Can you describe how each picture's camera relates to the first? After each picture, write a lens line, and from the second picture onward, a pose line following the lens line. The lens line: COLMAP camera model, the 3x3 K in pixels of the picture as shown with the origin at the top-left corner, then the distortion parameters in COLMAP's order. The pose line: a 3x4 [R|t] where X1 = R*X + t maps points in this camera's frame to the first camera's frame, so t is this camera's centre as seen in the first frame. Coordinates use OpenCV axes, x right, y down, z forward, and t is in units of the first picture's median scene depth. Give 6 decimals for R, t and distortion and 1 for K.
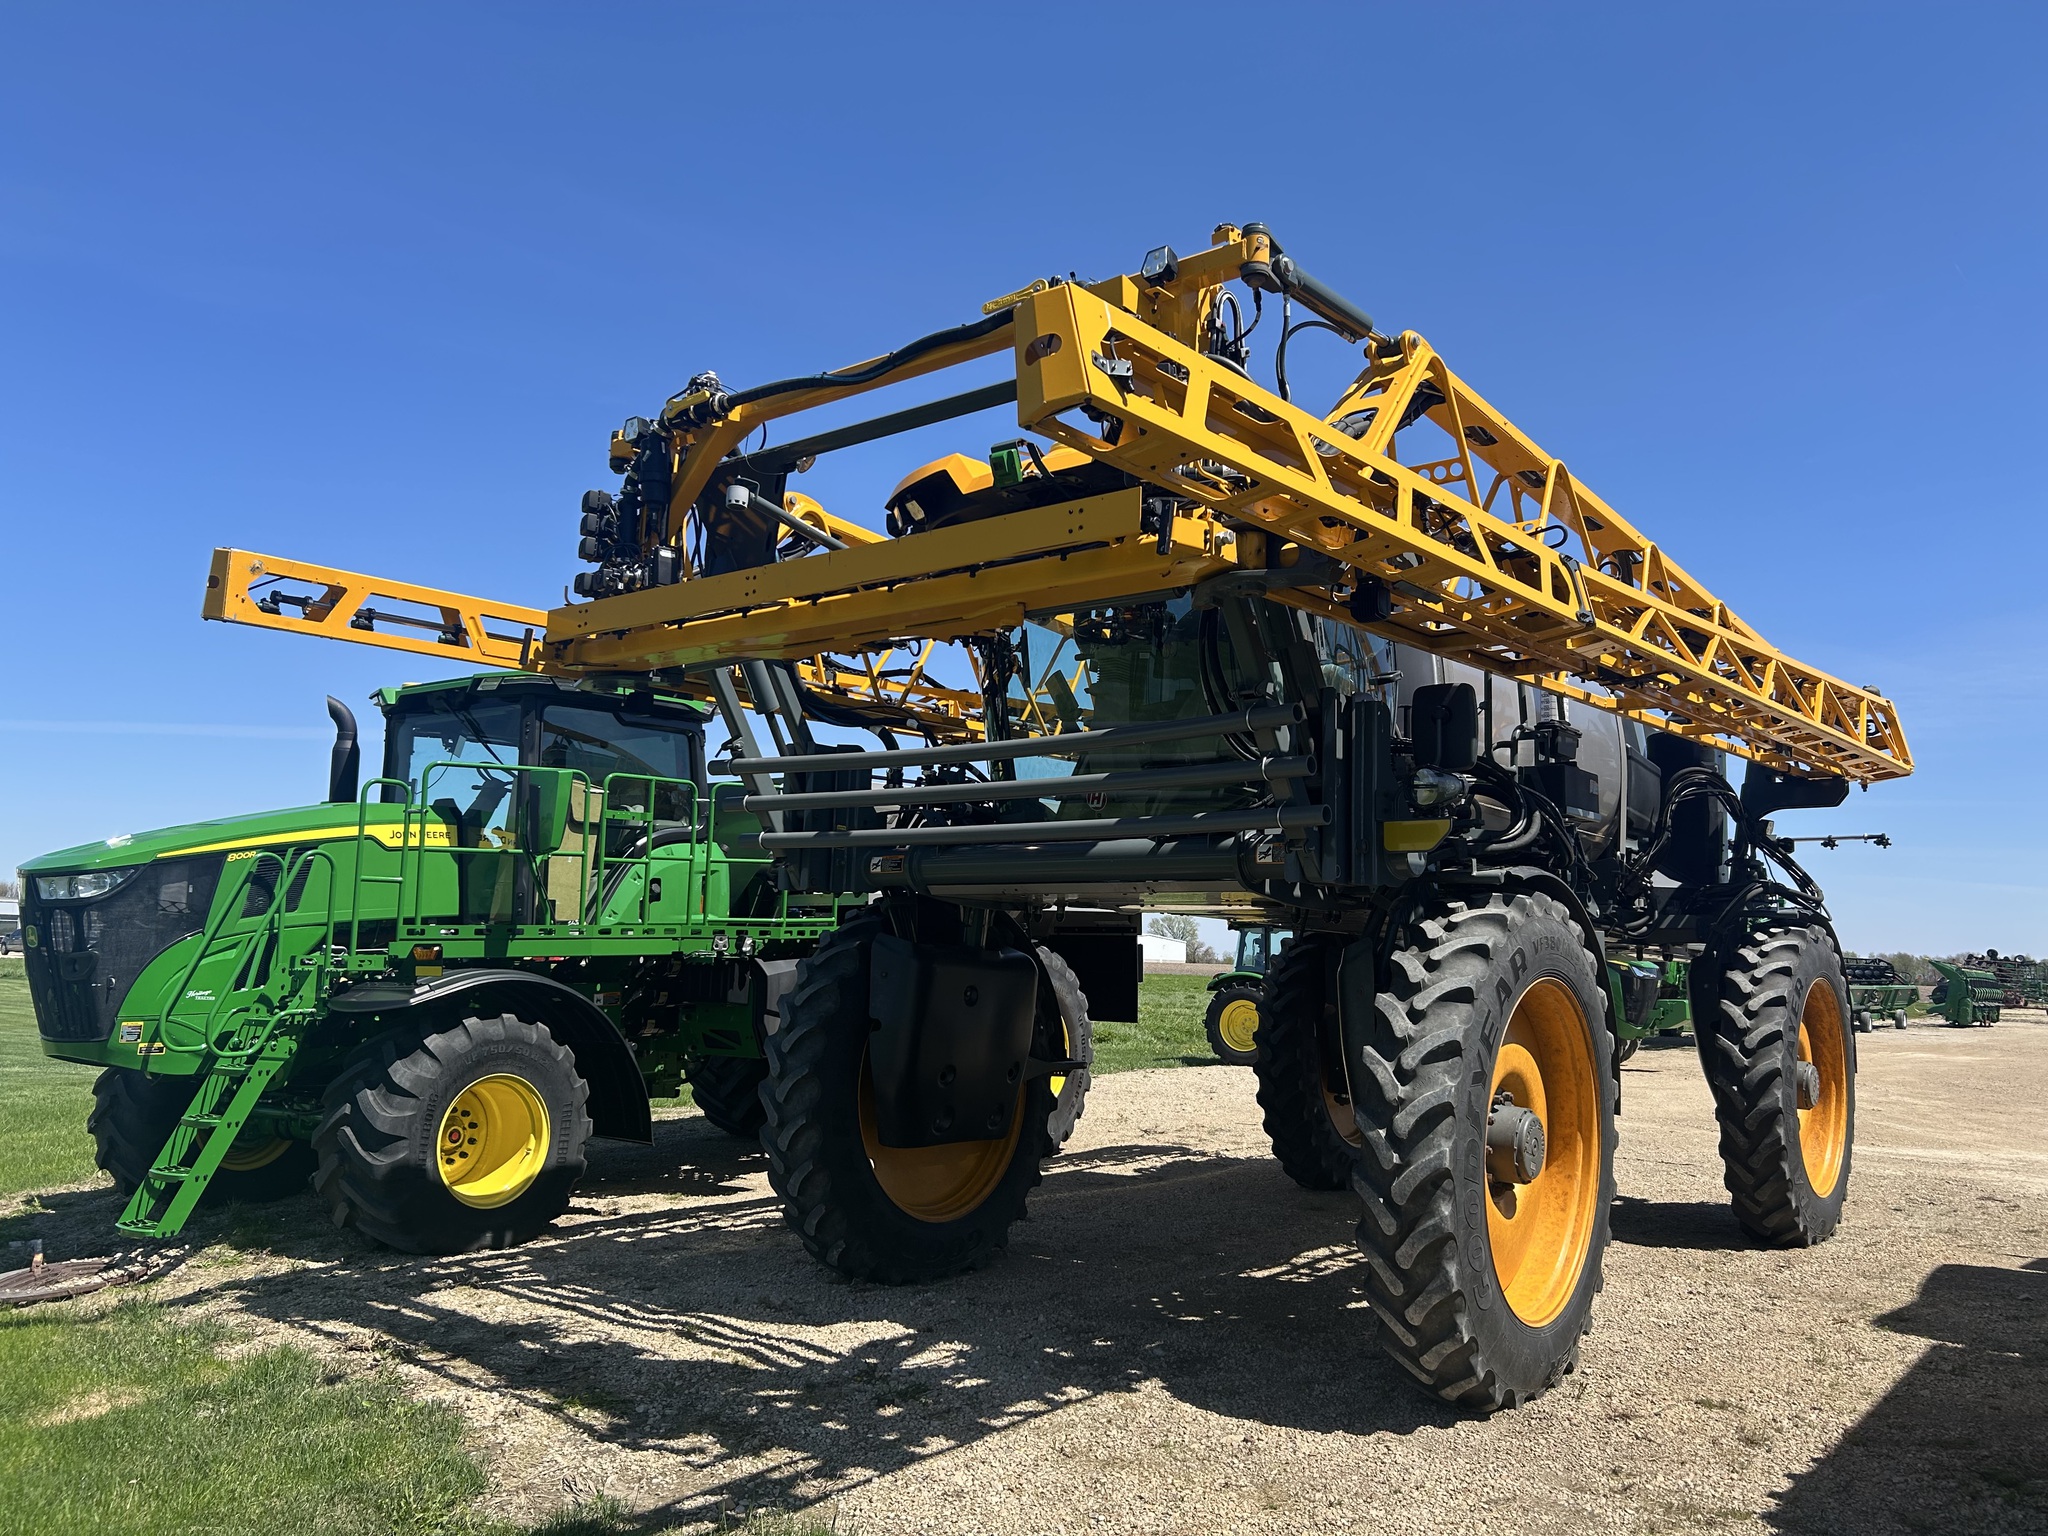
lens RADIAL K [[1555.0, 0, 1023.9], [0, 1555.0, 763.6], [0, 0, 1]] dist [0.014123, 0.001099]
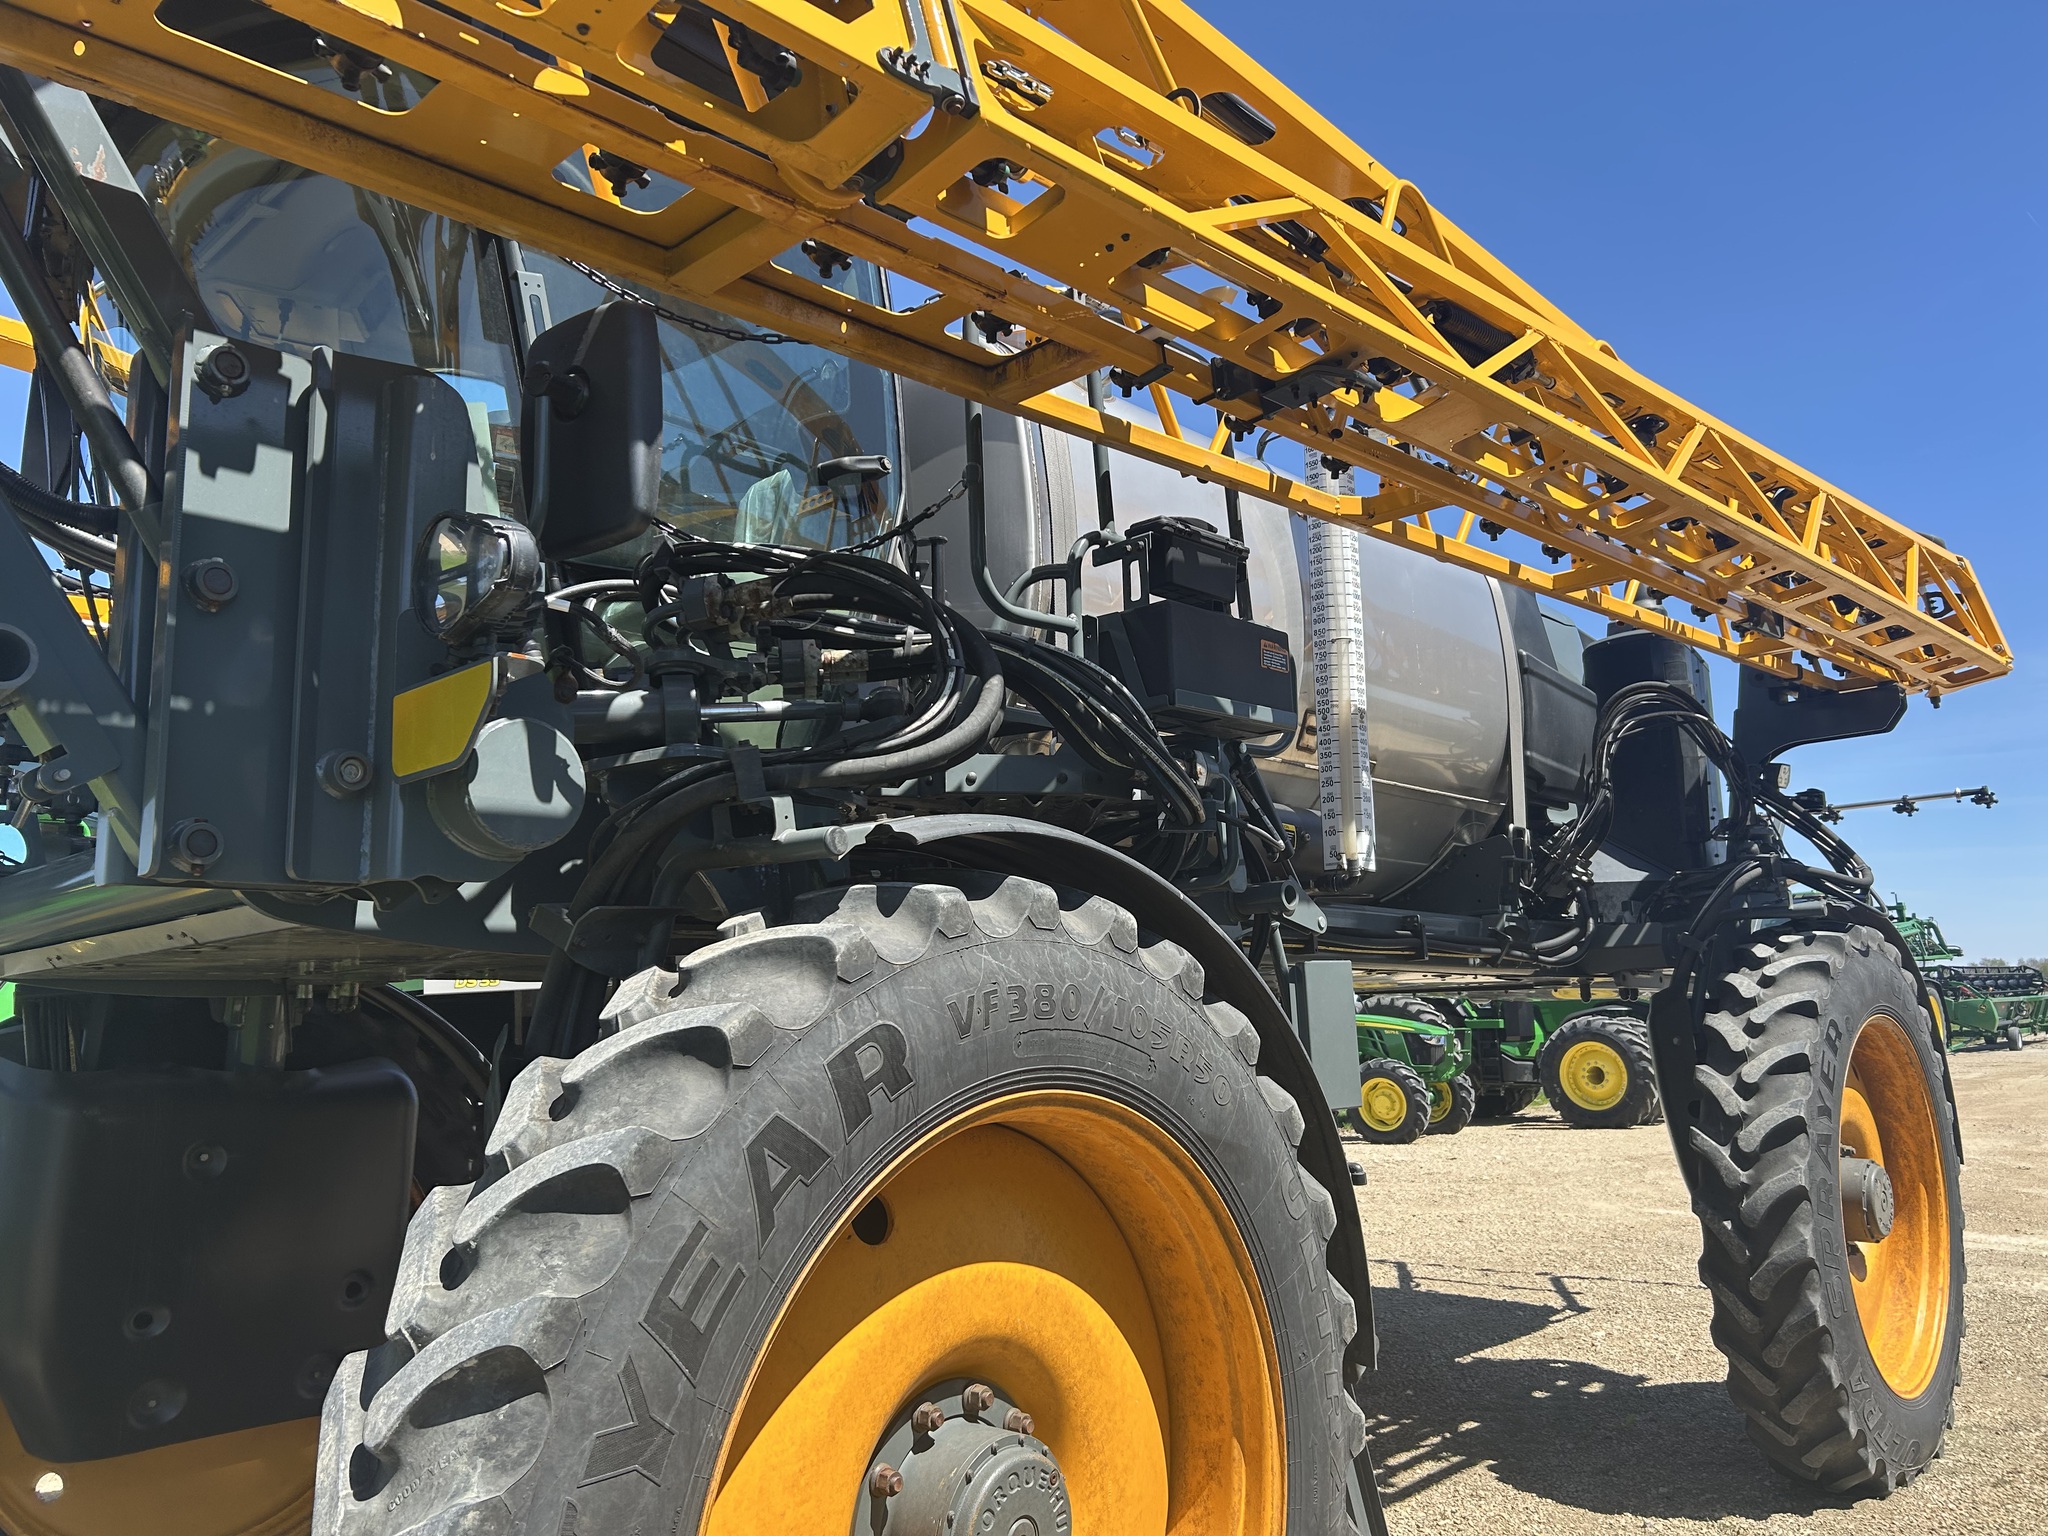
lens RADIAL K [[1550.6, 0, 1024.0], [0, 1550.6, 768.0], [0, 0, 1]] dist [0.069371, -0.081363]
pose [[0.995784, -0.071030, -0.058051, 0.240553], [0.068862, 0.996881, -0.038544, 0.047016], [0.060608, 0.034384, 0.997569, 0.402515]]
